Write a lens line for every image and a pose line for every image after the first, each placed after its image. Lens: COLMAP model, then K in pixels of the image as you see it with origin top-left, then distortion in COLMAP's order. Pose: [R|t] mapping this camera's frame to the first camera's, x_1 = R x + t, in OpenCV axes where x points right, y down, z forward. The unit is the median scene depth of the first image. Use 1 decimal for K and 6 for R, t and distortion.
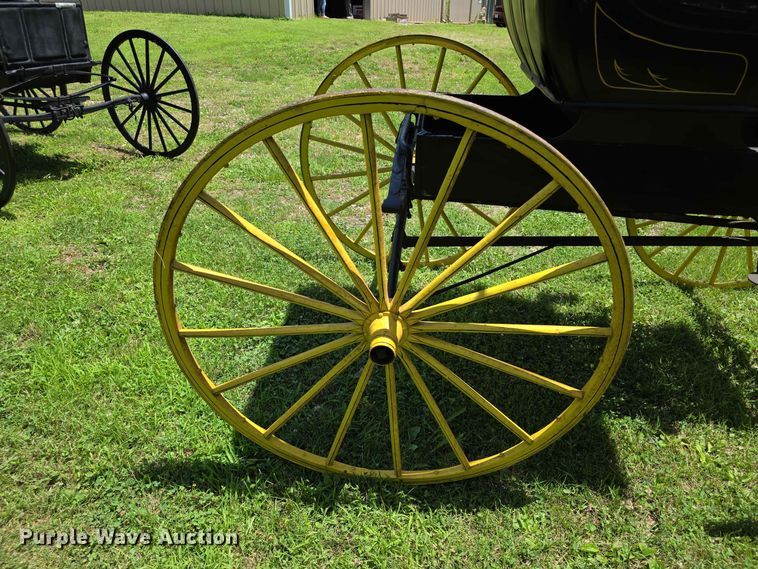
lens RADIAL K [[520.1, 0, 381.7], [0, 520.1, 288.2], [0, 0, 1]] dist [0.049318, -0.028116]
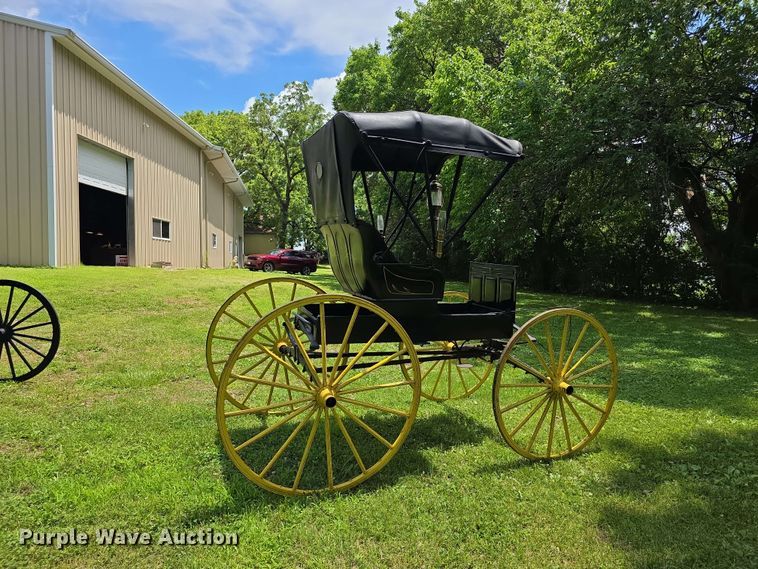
lens RADIAL K [[520.1, 0, 381.7], [0, 520.1, 288.2], [0, 0, 1]] dist [0.049318, -0.028116]
pose [[0.898282, -0.029455, 0.438430, -0.407717], [0.208454, 0.906901, -0.366165, 0.290016], [-0.386828, 0.420312, 0.820794, -0.608351]]
